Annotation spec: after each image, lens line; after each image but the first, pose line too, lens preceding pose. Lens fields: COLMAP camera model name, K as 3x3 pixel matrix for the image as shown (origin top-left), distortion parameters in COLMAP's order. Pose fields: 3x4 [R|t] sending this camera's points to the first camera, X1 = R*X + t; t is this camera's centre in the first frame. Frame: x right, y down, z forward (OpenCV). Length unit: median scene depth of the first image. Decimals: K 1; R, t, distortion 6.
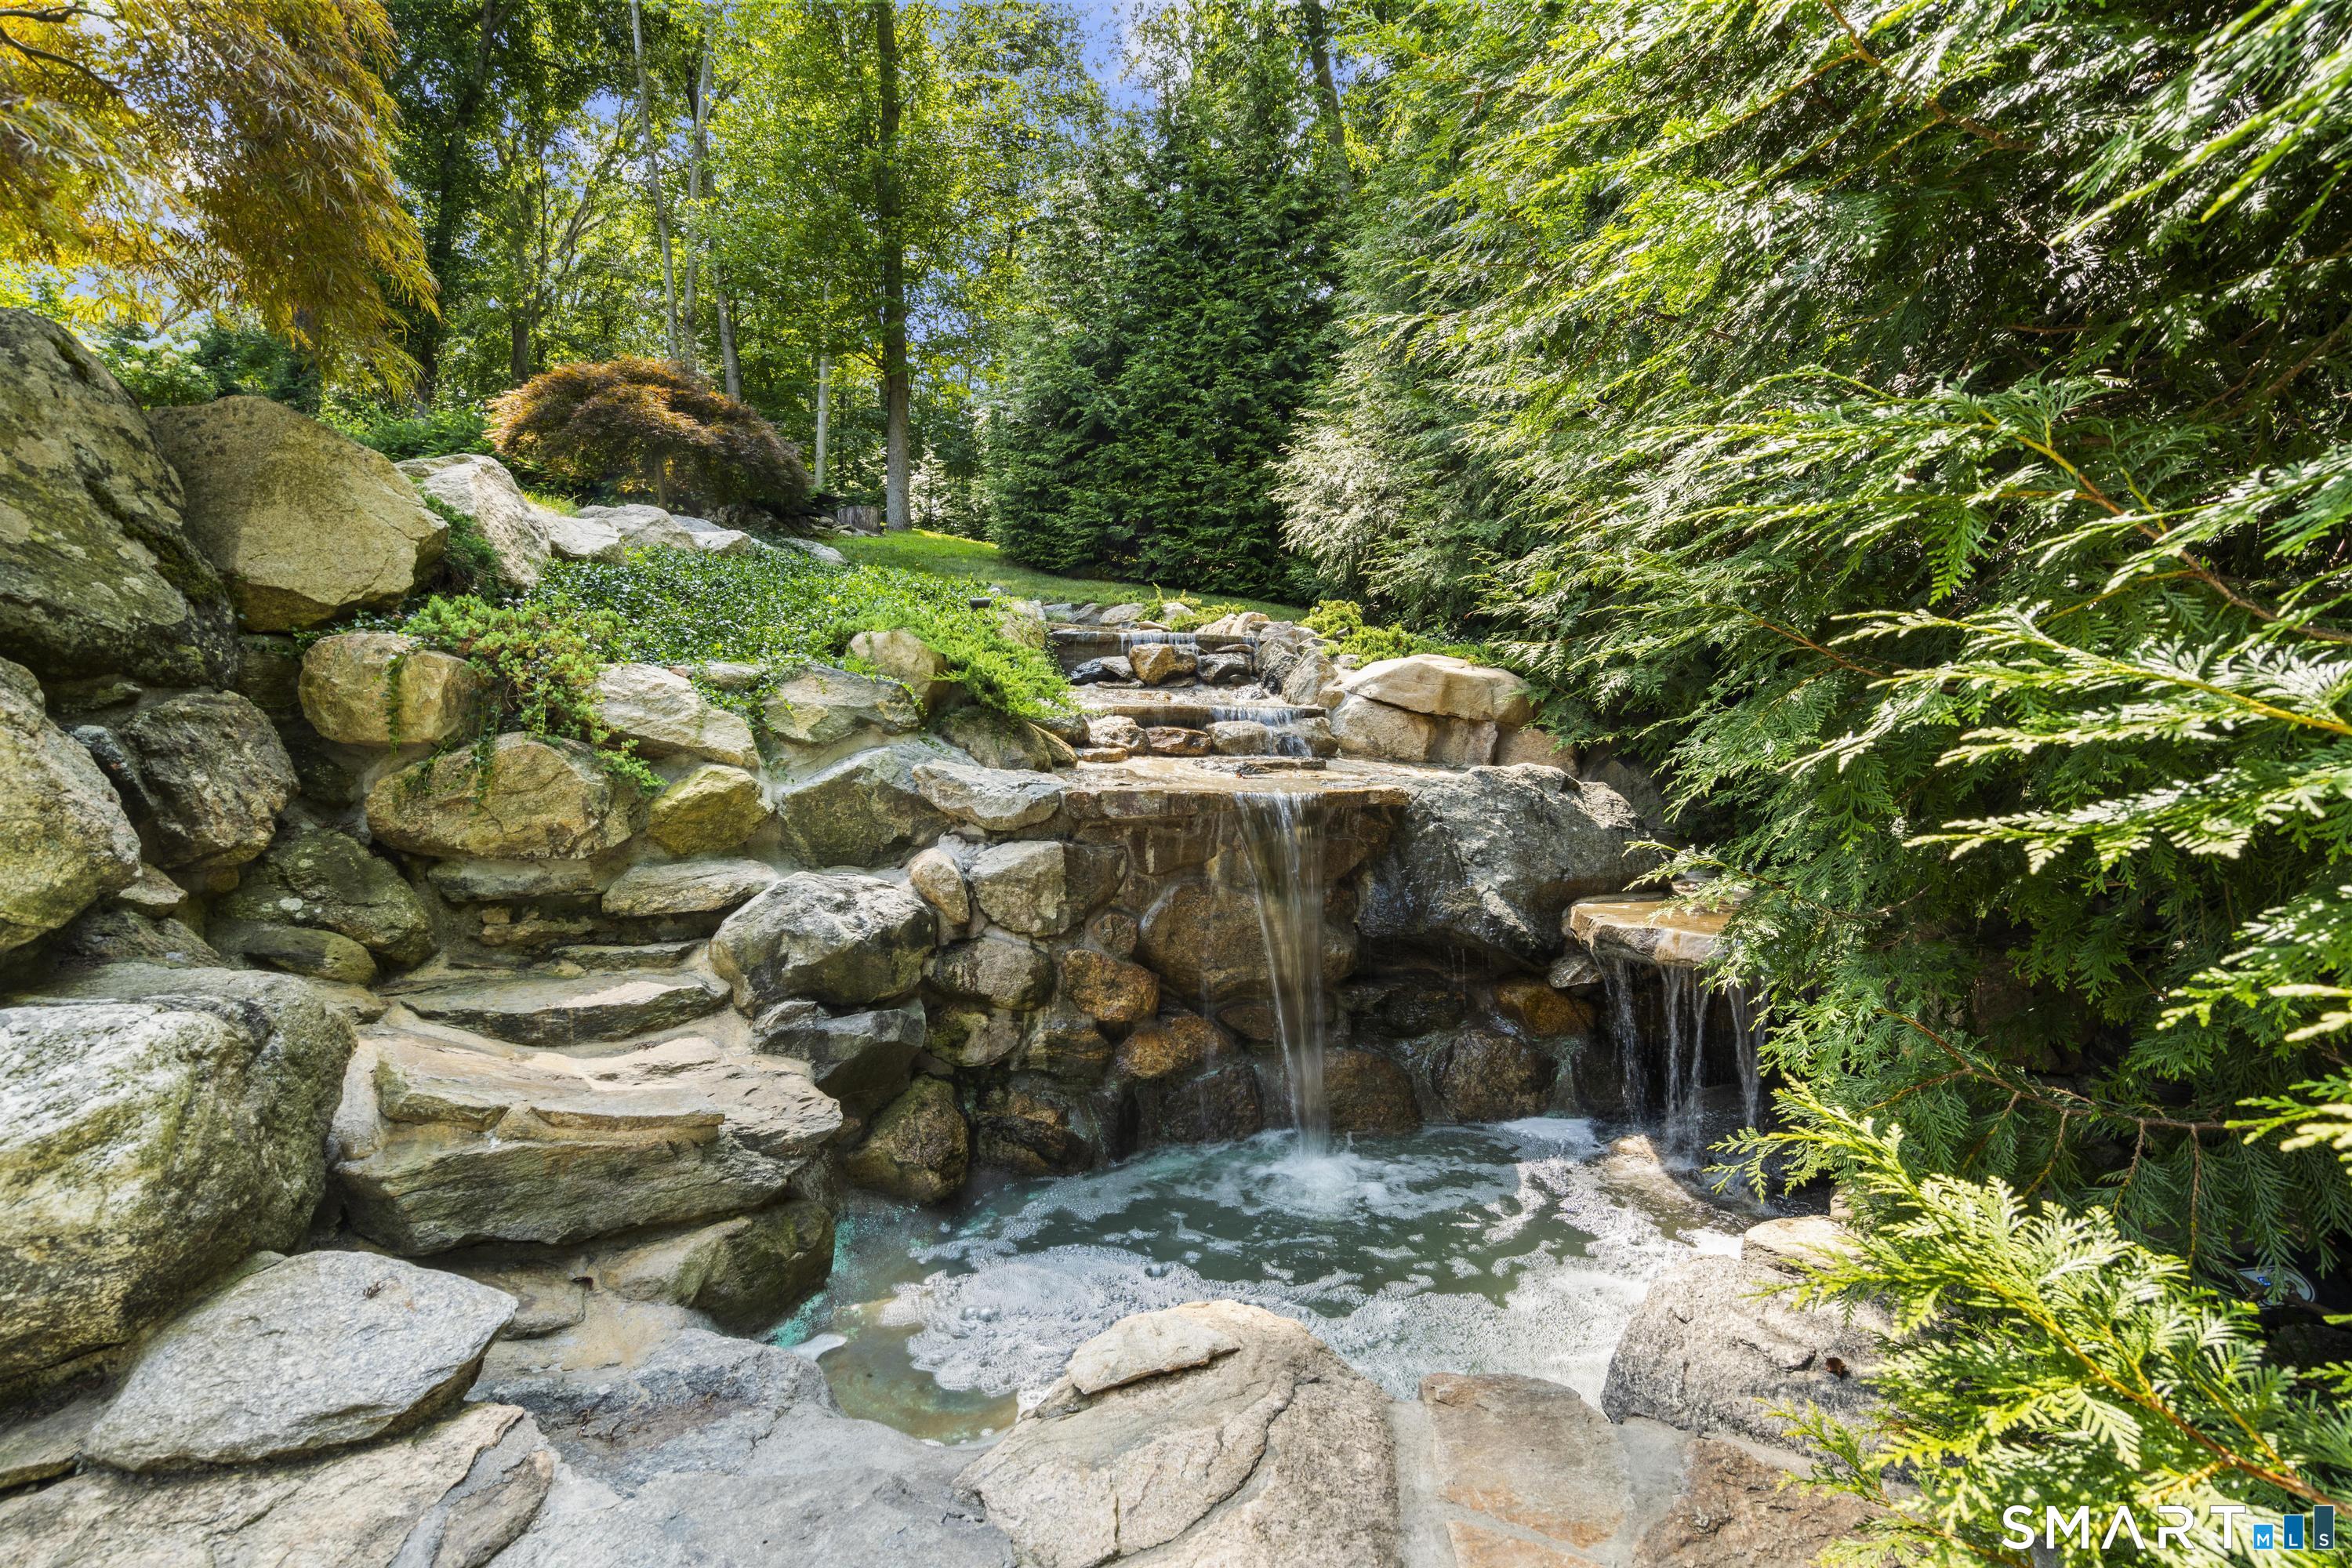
lens RADIAL K [[1072.6, 0, 1177.4], [0, 1072.6, 775.4], [0, 0, 1]] dist [0.003034, 0.000437]
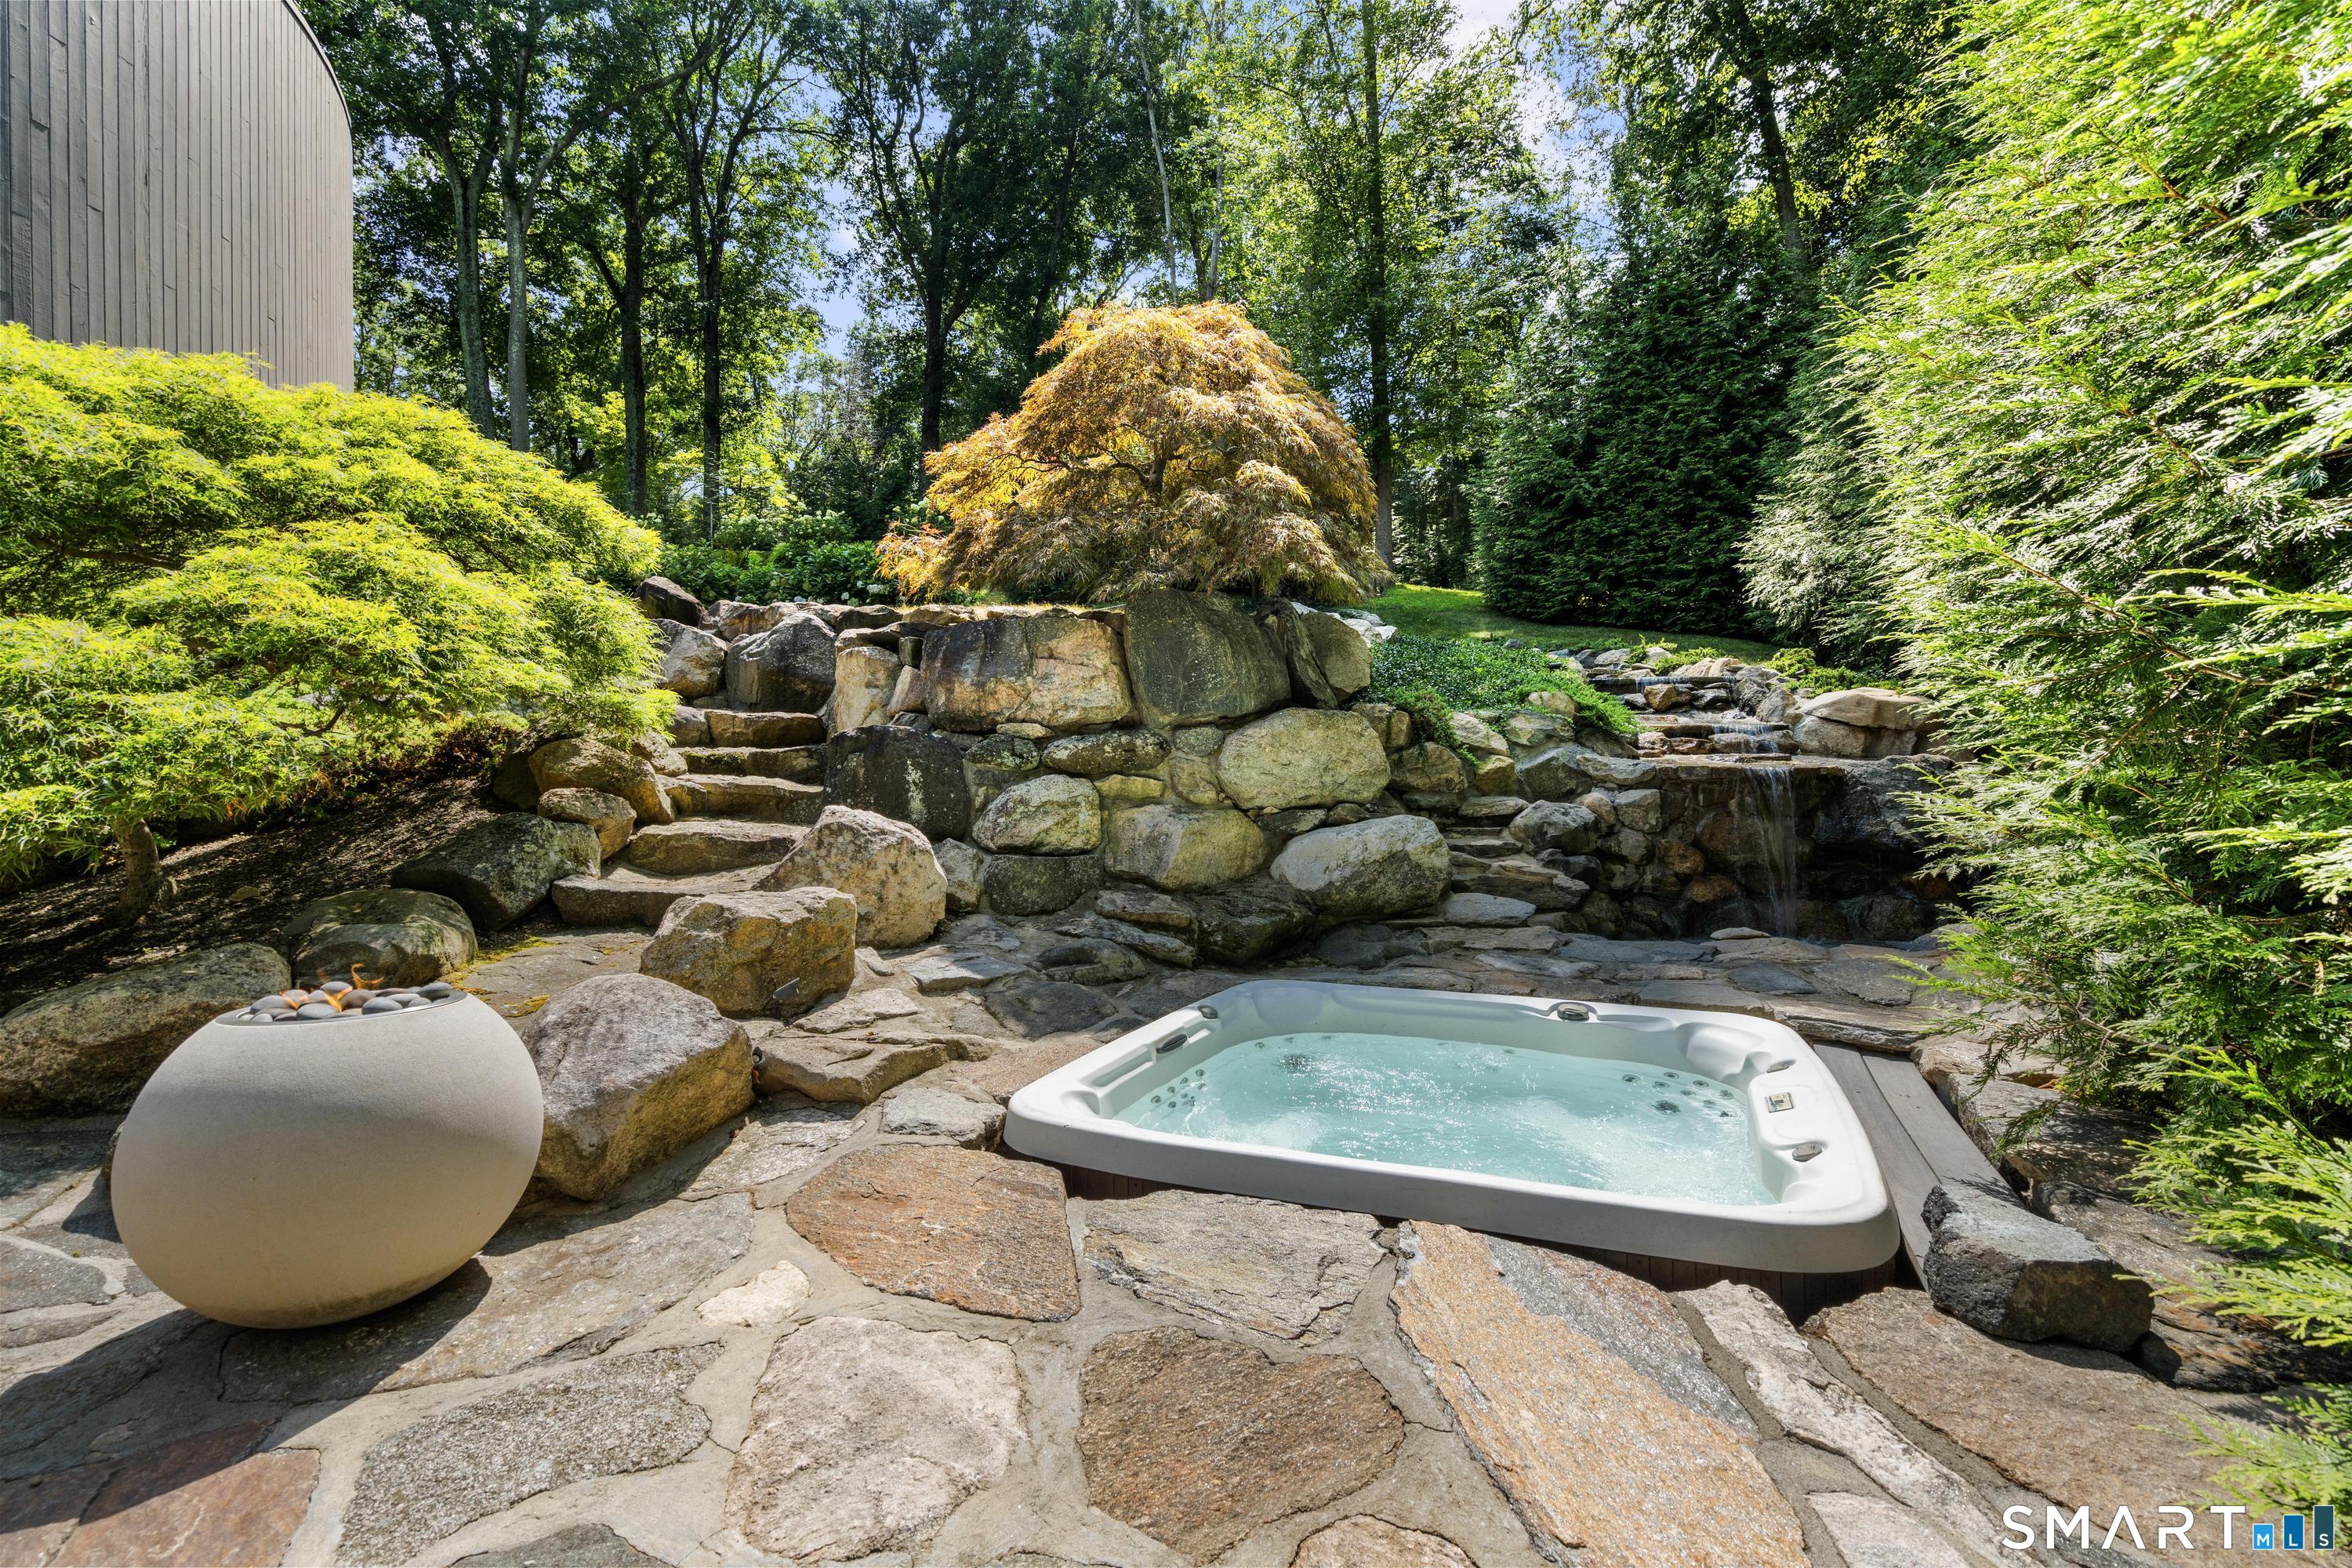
lens RADIAL K [[1072.6, 0, 1173.5], [0, 1072.6, 785.9], [0, 0, 1]] dist [0.003034, 0.000437]
pose [[0.934142, 0.000916, -0.356900, -0.142901], [-0.003666, 0.999969, -0.007030, 0.042169], [0.356882, 0.007875, 0.934116, -0.792433]]
